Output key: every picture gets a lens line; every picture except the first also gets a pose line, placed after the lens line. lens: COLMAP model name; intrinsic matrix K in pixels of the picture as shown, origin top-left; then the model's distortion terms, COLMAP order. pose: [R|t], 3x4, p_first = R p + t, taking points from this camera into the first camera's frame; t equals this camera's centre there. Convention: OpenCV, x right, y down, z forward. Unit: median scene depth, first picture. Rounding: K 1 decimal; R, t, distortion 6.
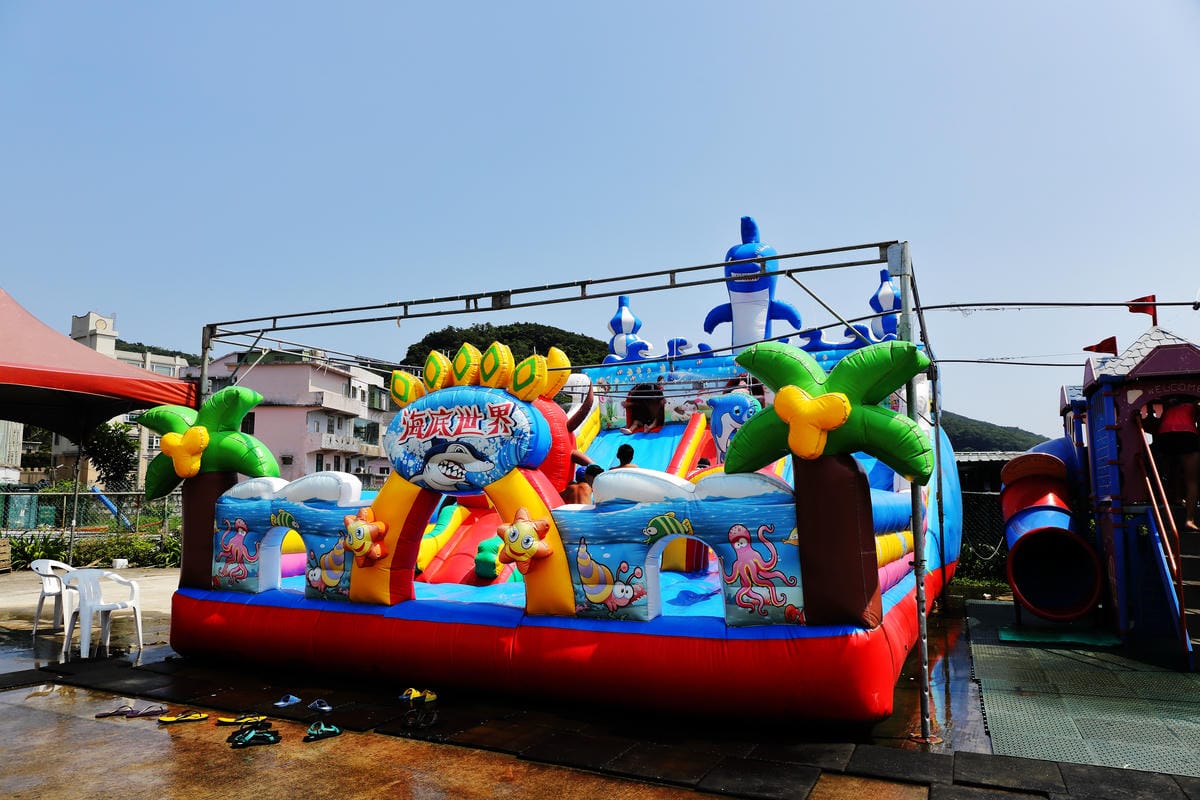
lens RADIAL K [[815.9, 0, 594.1], [0, 815.9, 396.3], [0, 0, 1]] dist [-0.110544, 0.086614]
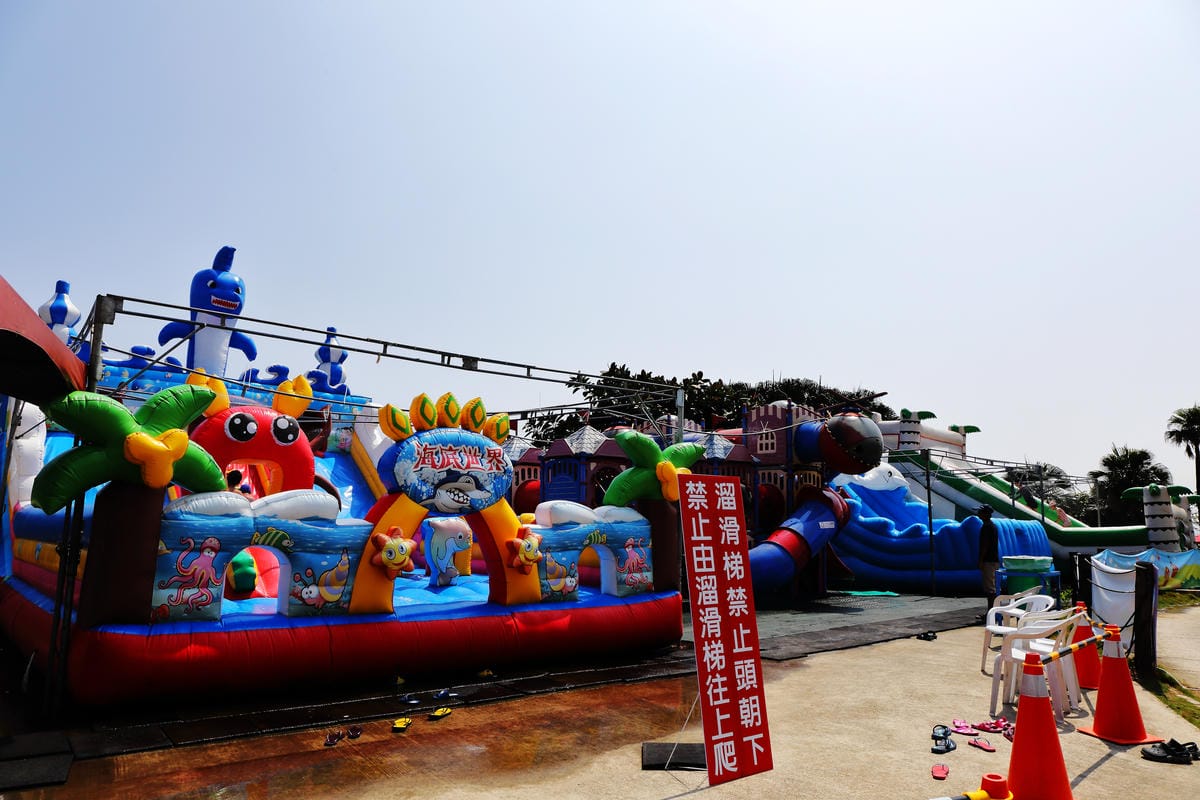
lens RADIAL K [[815.9, 0, 594.1], [0, 815.9, 396.3], [0, 0, 1]] dist [-0.110544, 0.086614]
pose [[0.443250, 0.145134, 0.884571, -1.199401], [-0.123895, 0.987254, -0.099899, 0.037723], [-0.887795, -0.065313, 0.455582, 0.255058]]
